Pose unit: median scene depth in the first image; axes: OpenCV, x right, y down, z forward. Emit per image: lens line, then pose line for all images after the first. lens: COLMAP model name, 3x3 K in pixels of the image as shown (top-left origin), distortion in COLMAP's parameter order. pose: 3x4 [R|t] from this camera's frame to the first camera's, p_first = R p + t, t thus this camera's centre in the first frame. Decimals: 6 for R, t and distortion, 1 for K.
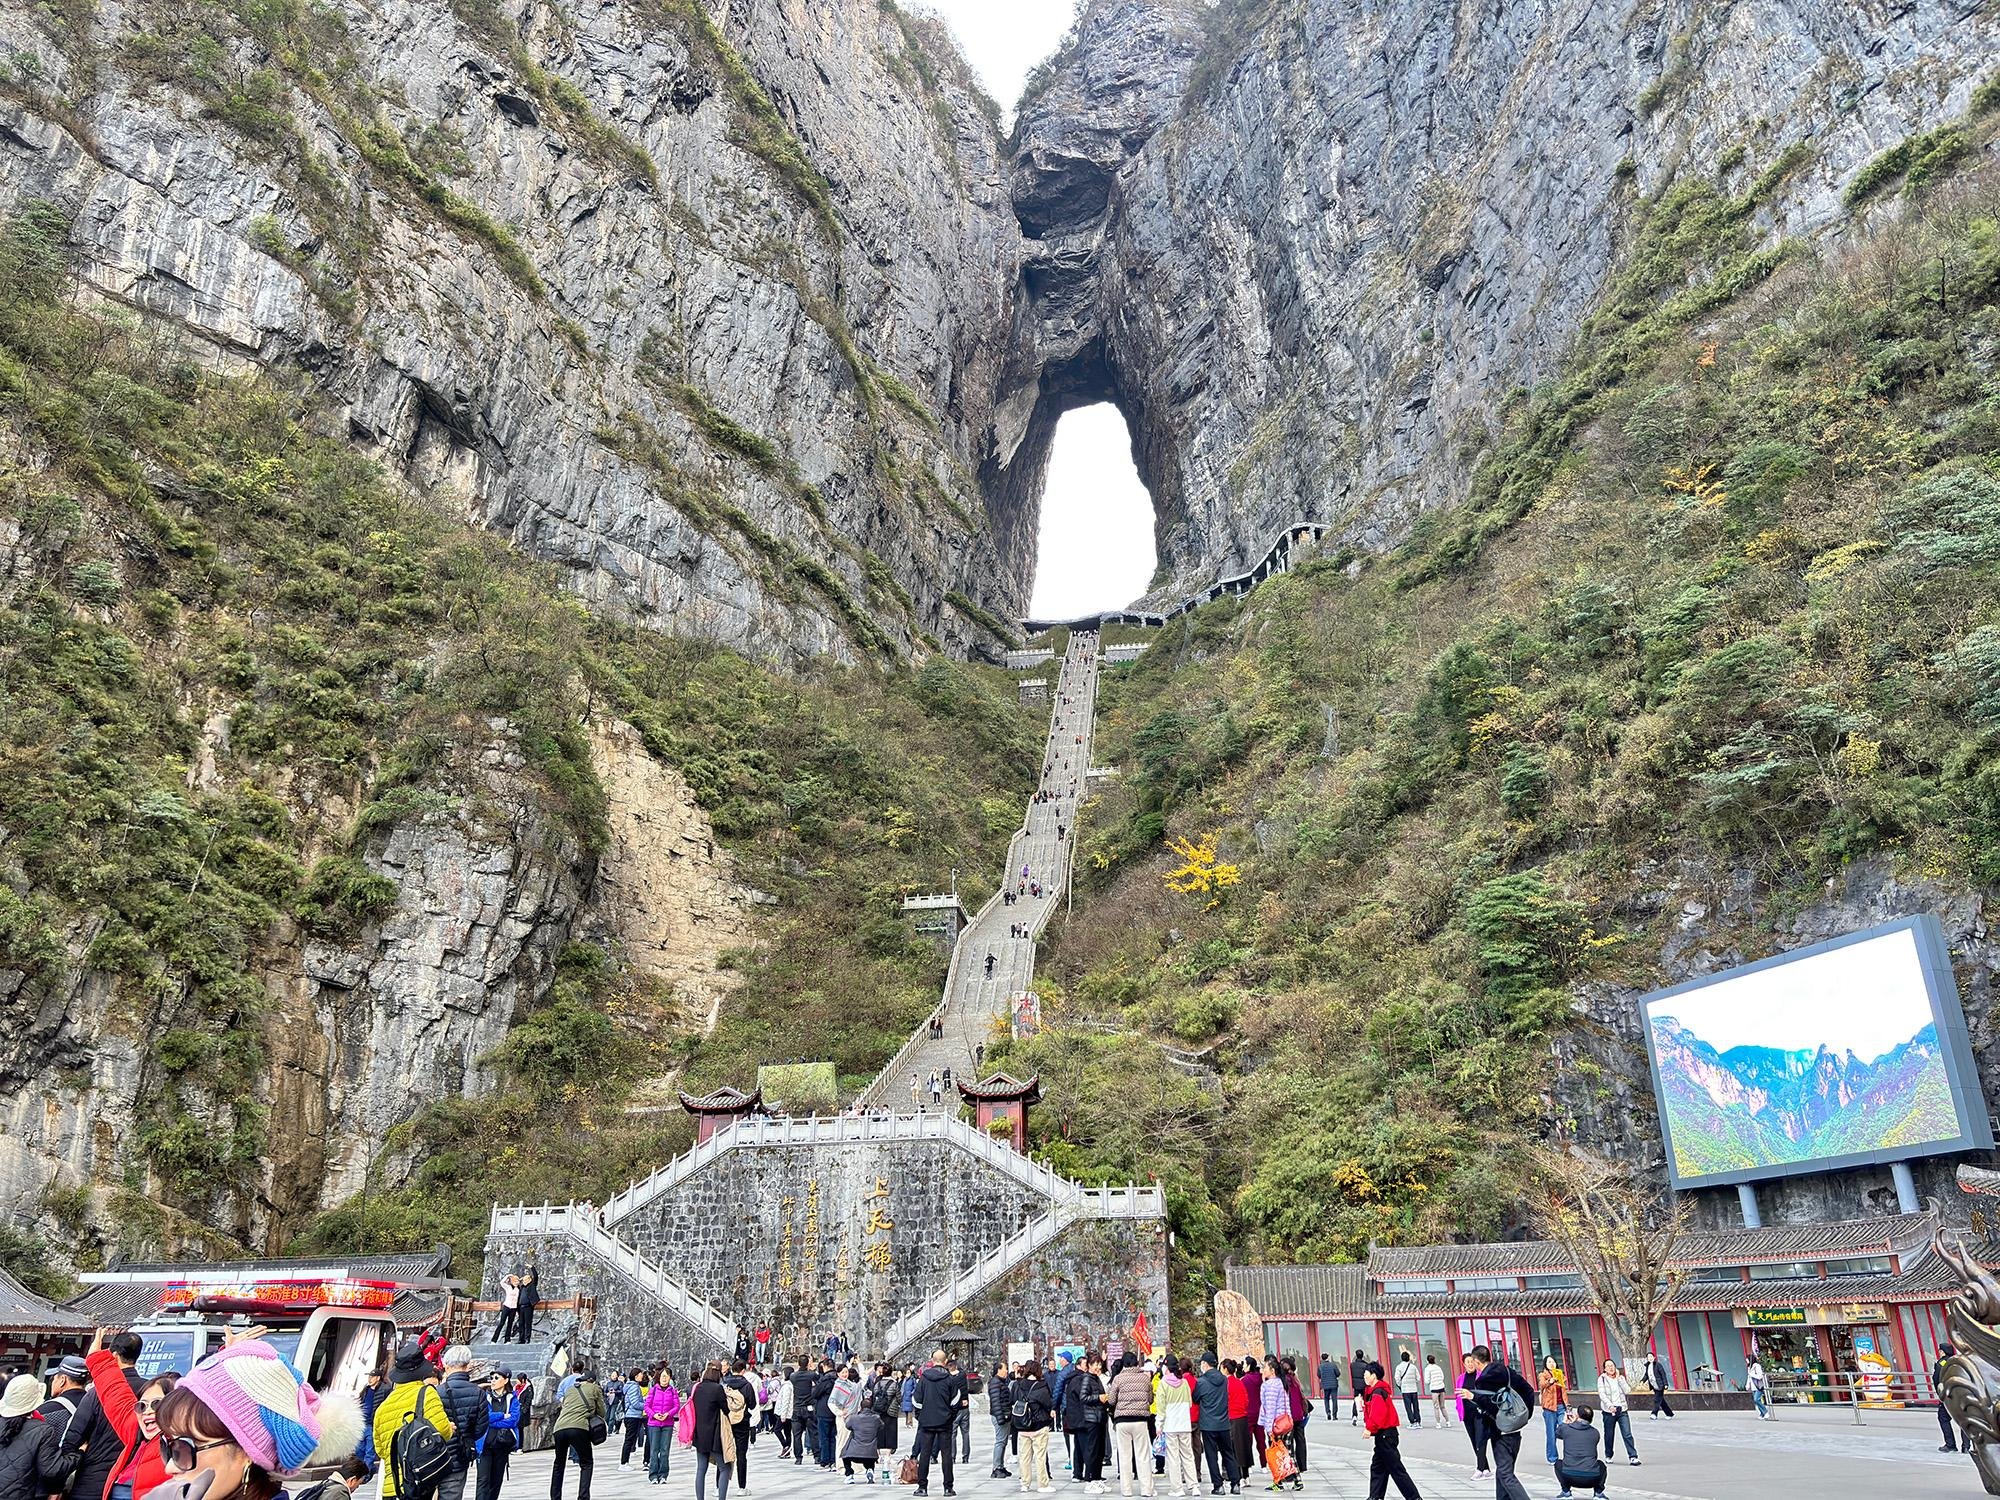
lens RADIAL K [[1474.5, 0, 1003.3], [0, 1474.5, 788.1], [0, 0, 1]] dist [0.014019, -0.000151]
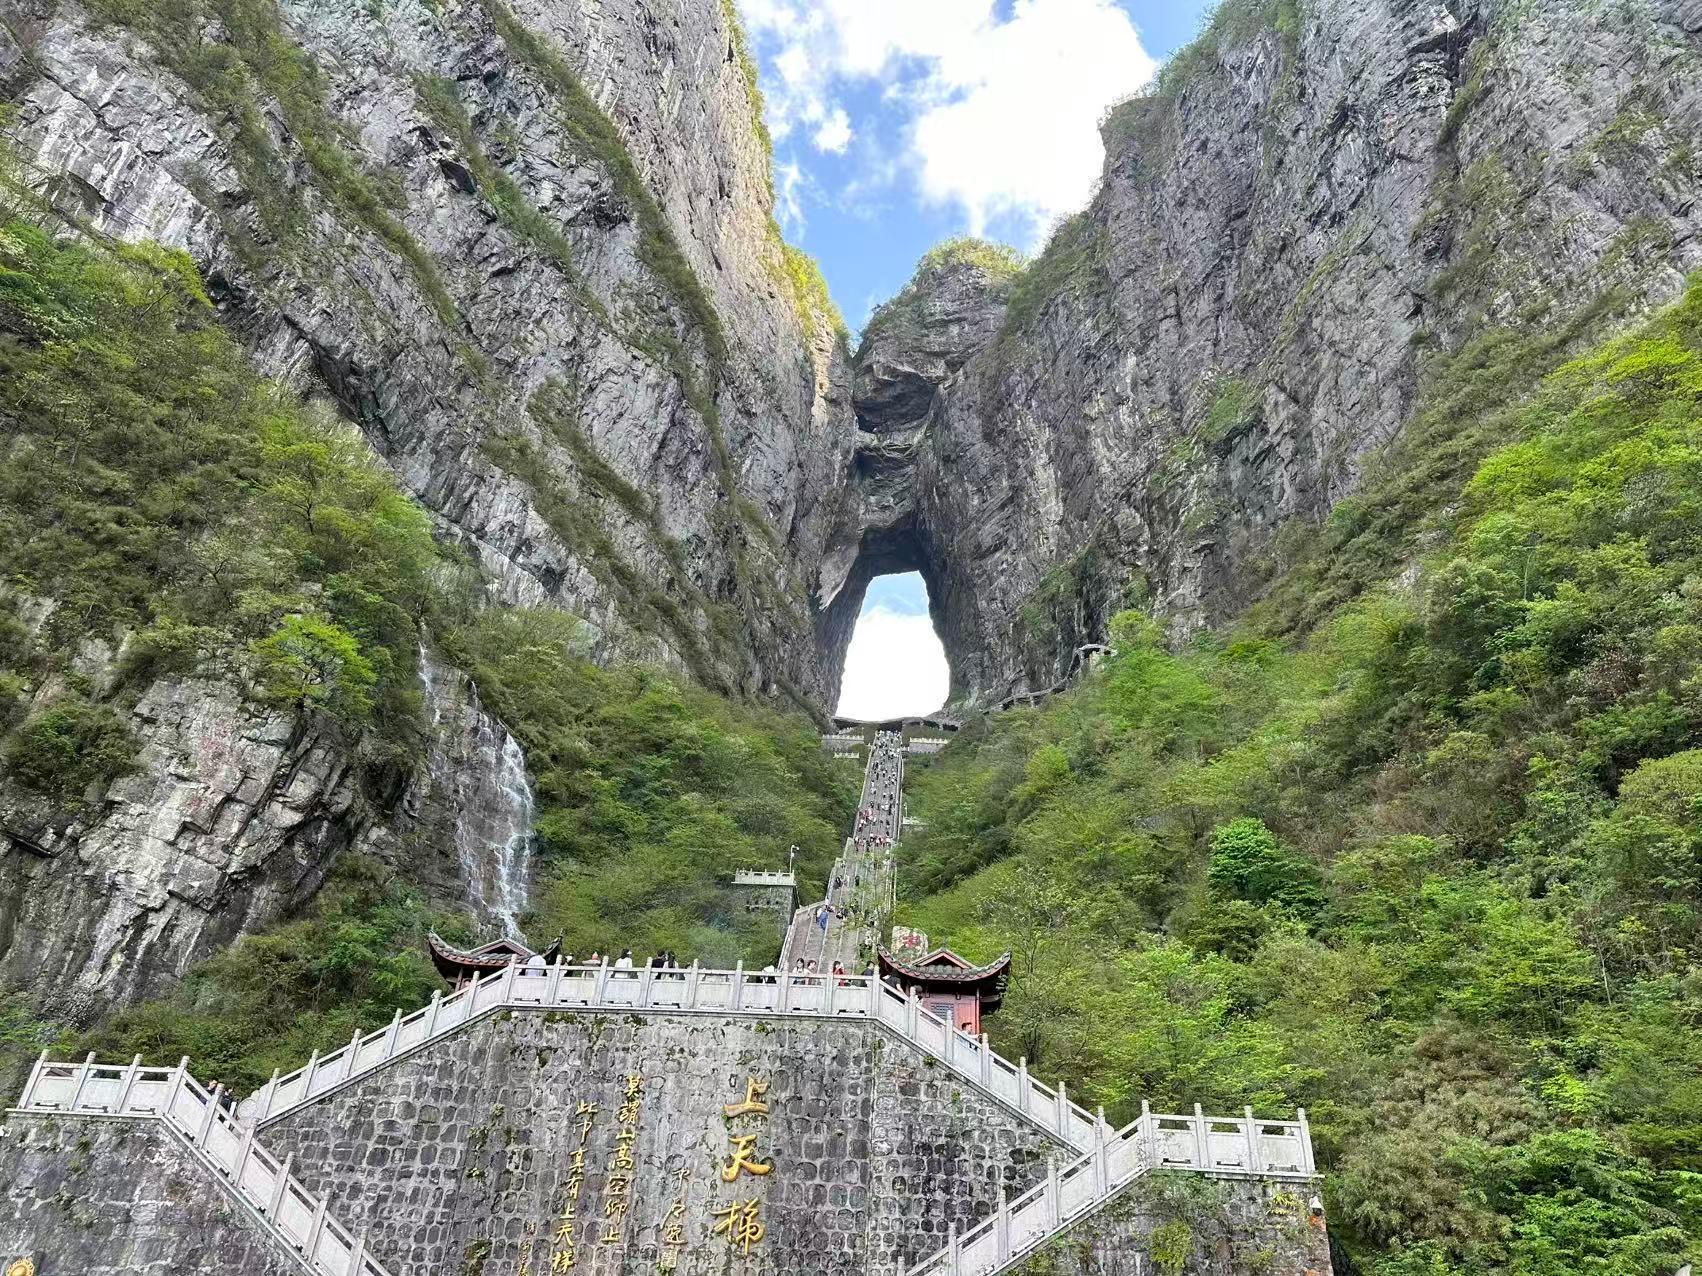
lens RADIAL K [[1222.5, 0, 851.0], [0, 1222.5, 638.0], [0, 0, 1]] dist [0.088261, -0.128821]
pose [[0.993792, 0.107168, 0.029857, -0.019184], [-0.098705, 0.973190, -0.207748, 0.046872], [-0.051321, 0.203511, 0.977727, 0.121050]]
